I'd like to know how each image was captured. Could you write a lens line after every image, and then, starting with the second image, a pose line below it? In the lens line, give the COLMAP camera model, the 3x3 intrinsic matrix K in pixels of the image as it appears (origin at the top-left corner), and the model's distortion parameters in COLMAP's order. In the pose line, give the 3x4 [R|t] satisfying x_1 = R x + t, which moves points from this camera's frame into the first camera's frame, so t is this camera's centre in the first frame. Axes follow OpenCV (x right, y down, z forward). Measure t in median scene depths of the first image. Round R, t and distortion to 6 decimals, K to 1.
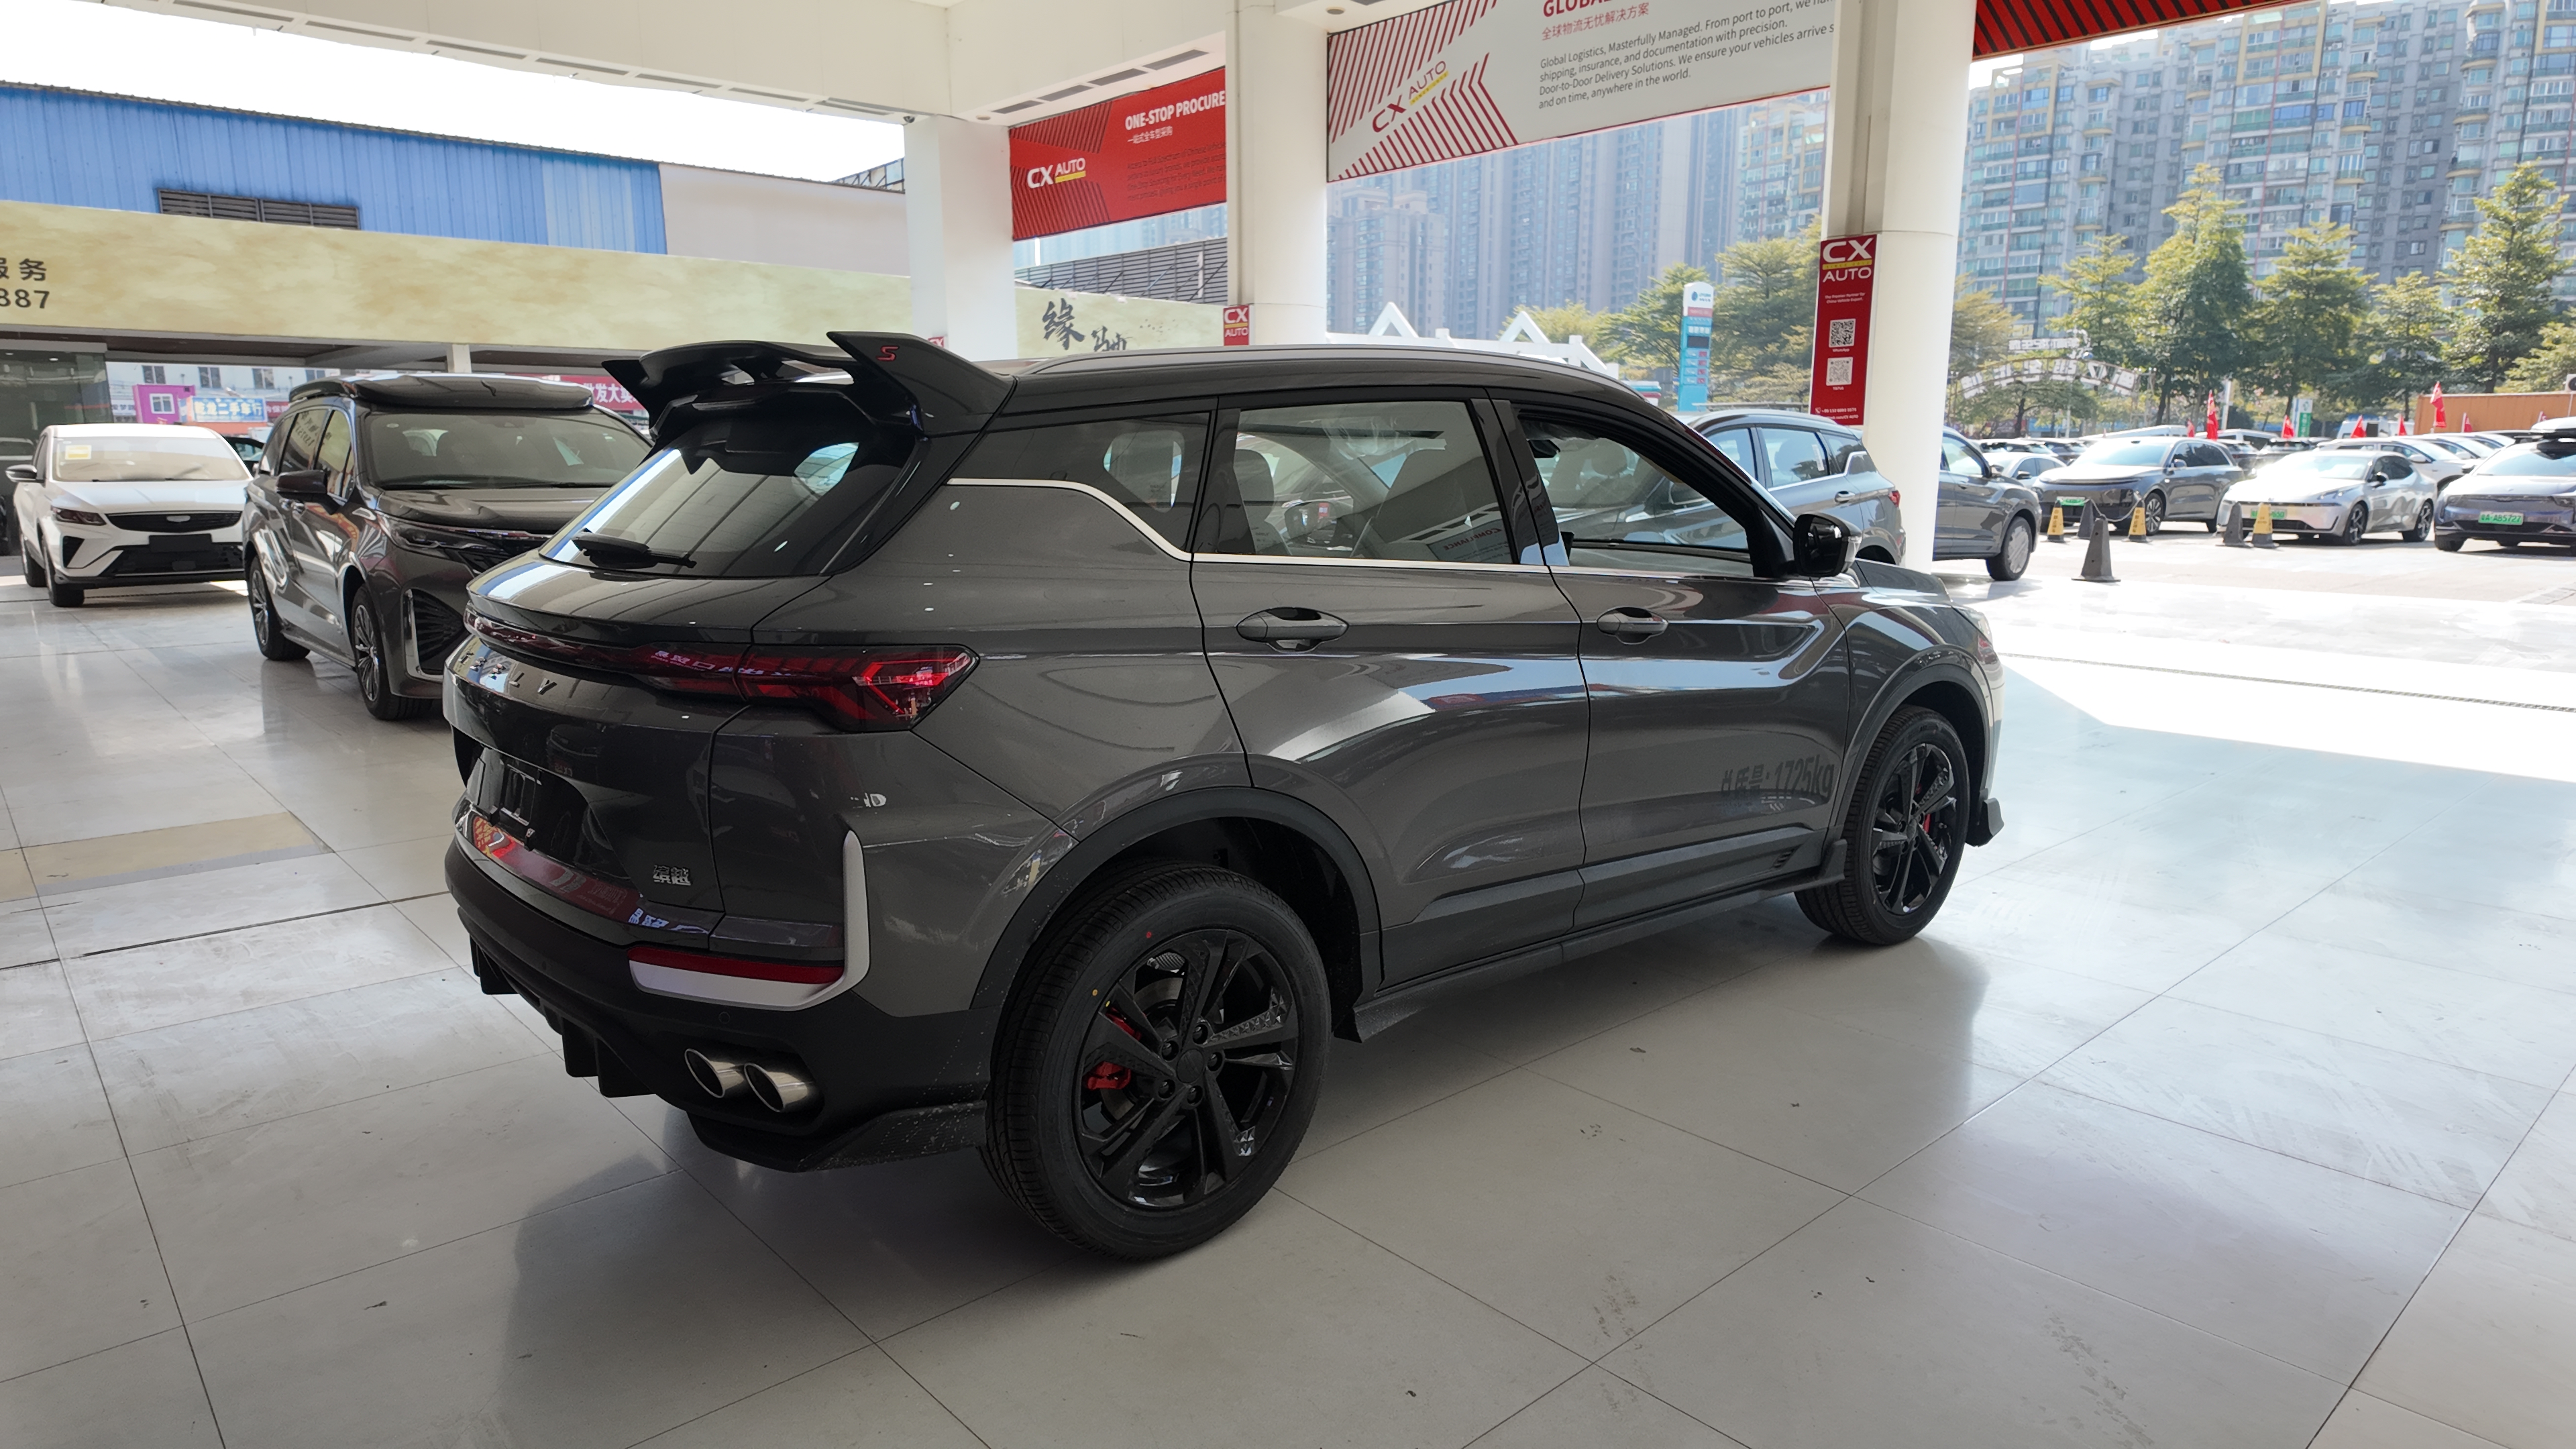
lens RADIAL K [[1555.5, 0, 1290.4], [0, 1555.5, 721.1], [0, 0, 1]] dist [-0.000399, 0.007071]
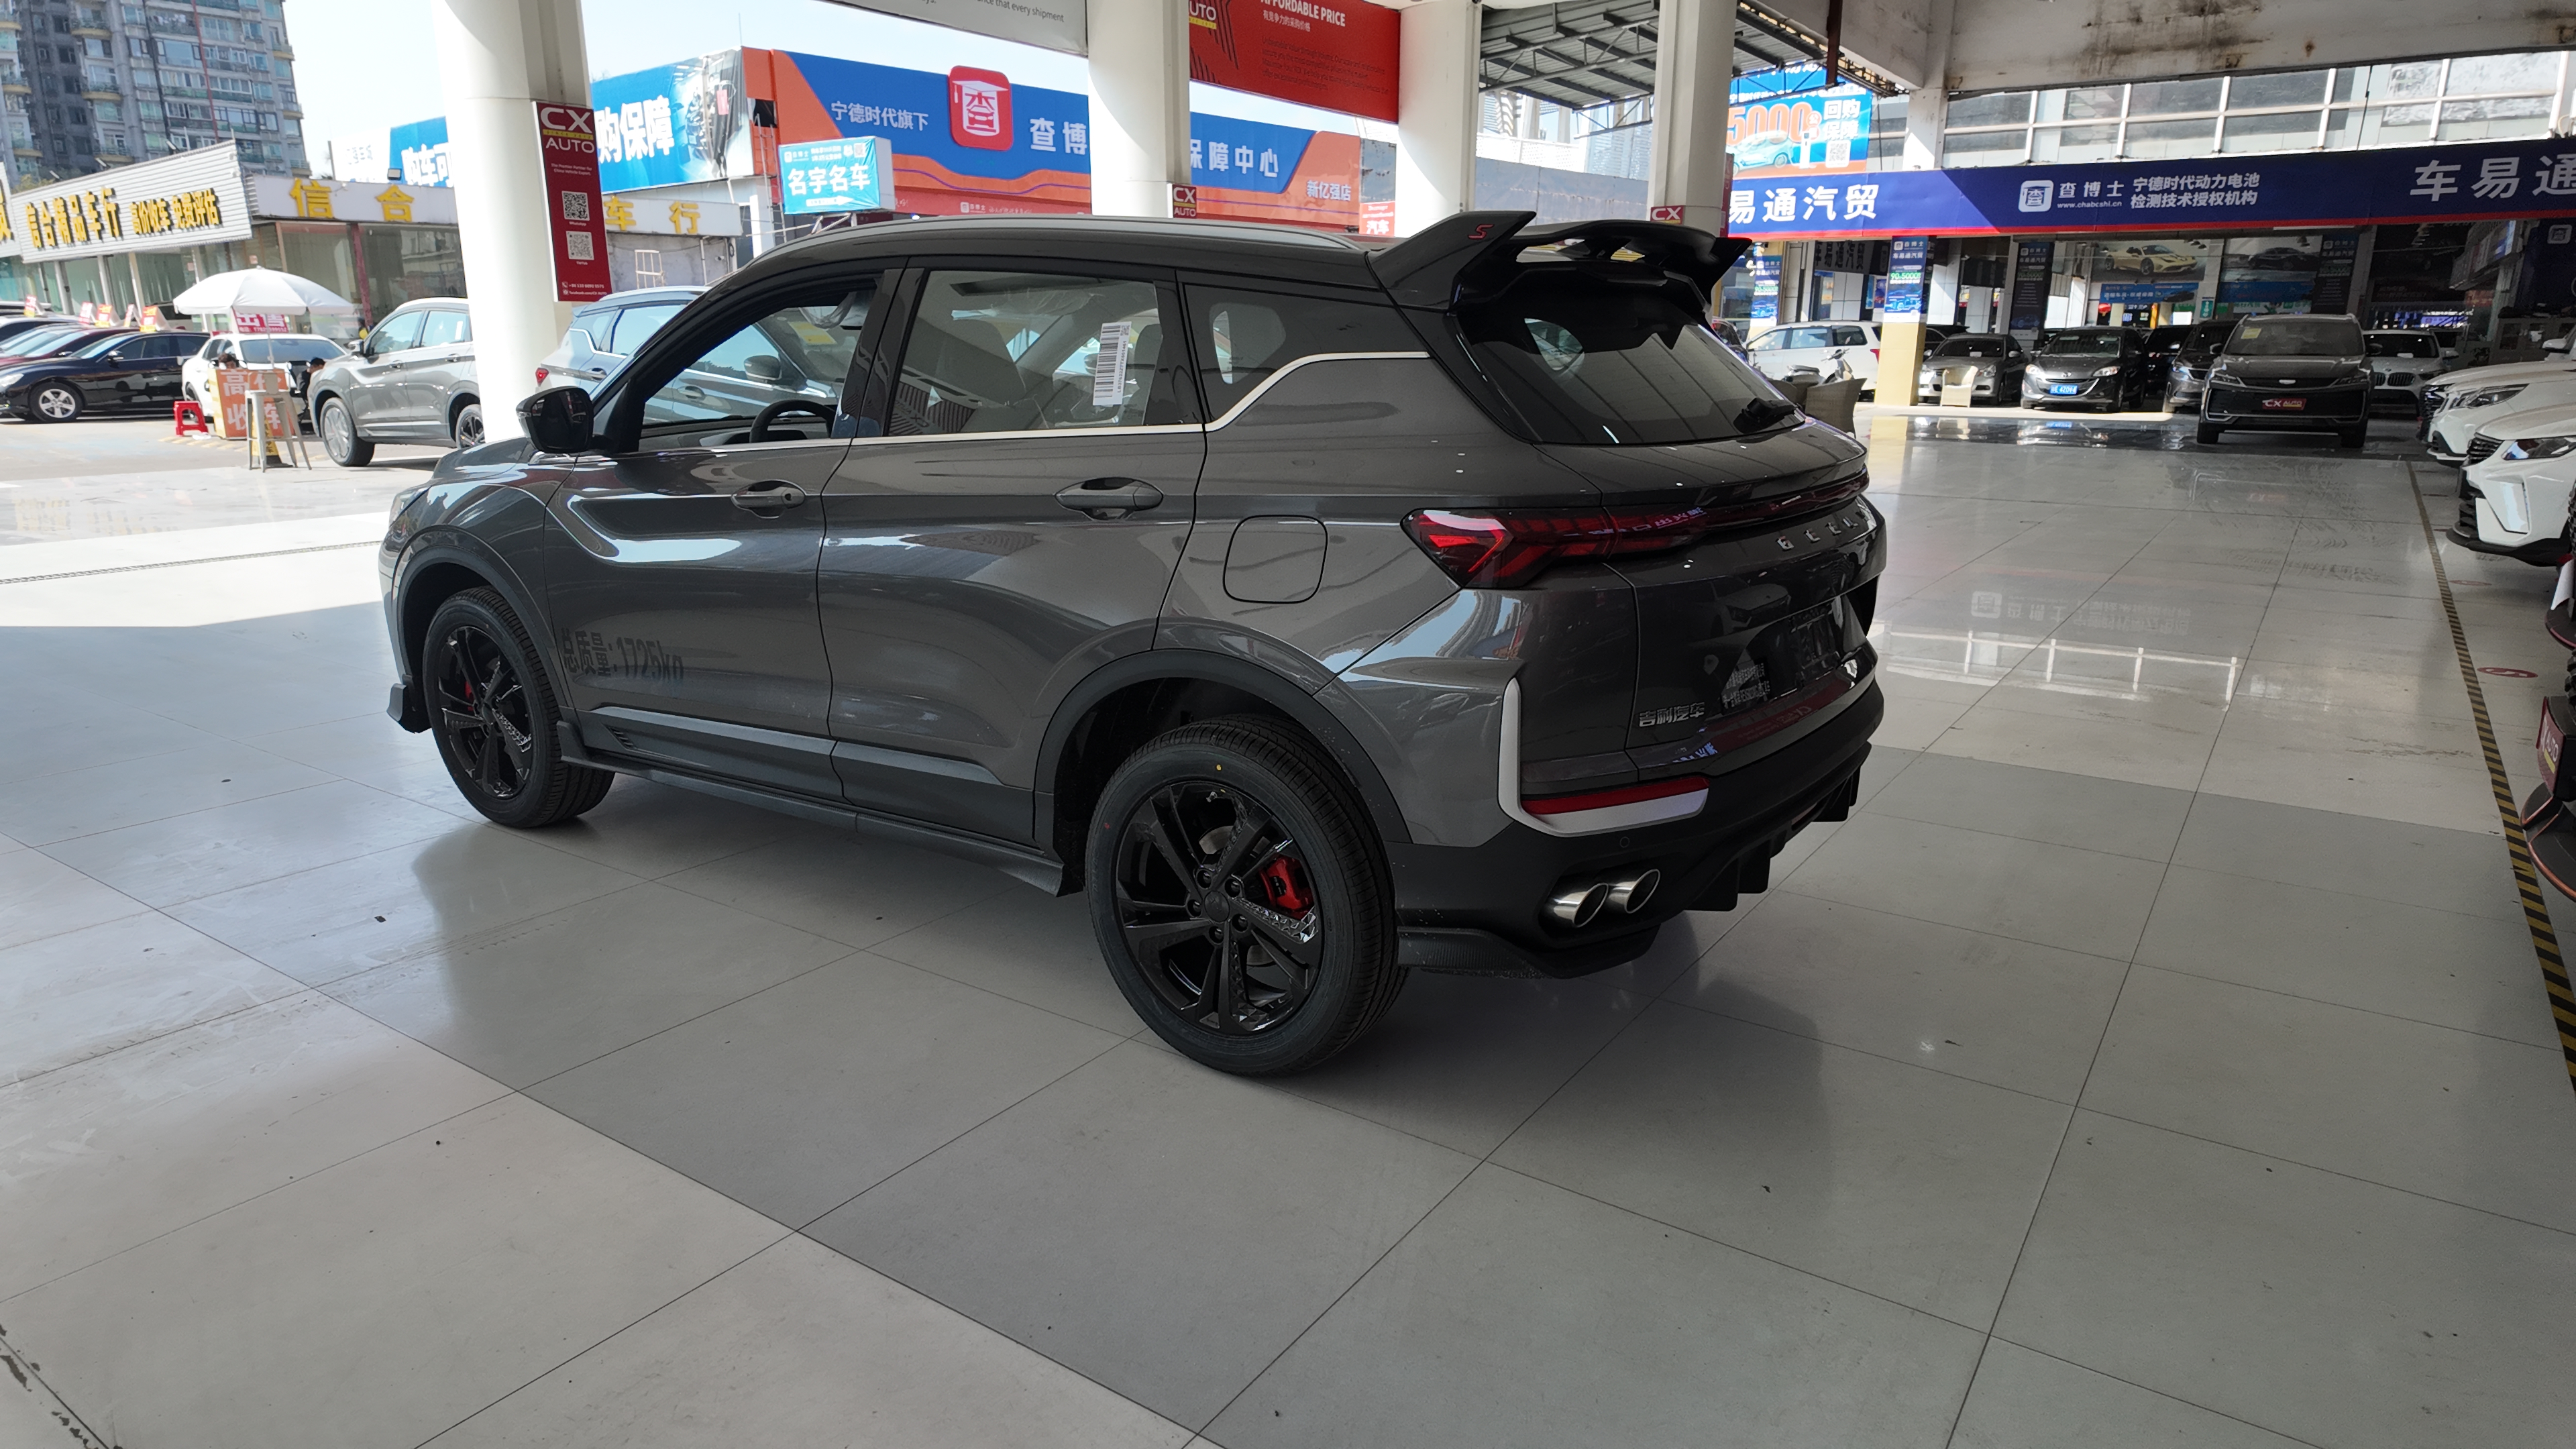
lens RADIAL K [[1555.5, 0, 1285.6], [0, 1555.5, 736.6], [0, 0, 1]] dist [-0.000399, 0.007071]
pose [[-0.247903, -0.236575, 0.939456, -0.775825], [0.161317, 0.946107, 0.280818, -0.137186], [-0.955260, 0.221166, -0.196379, 0.849140]]
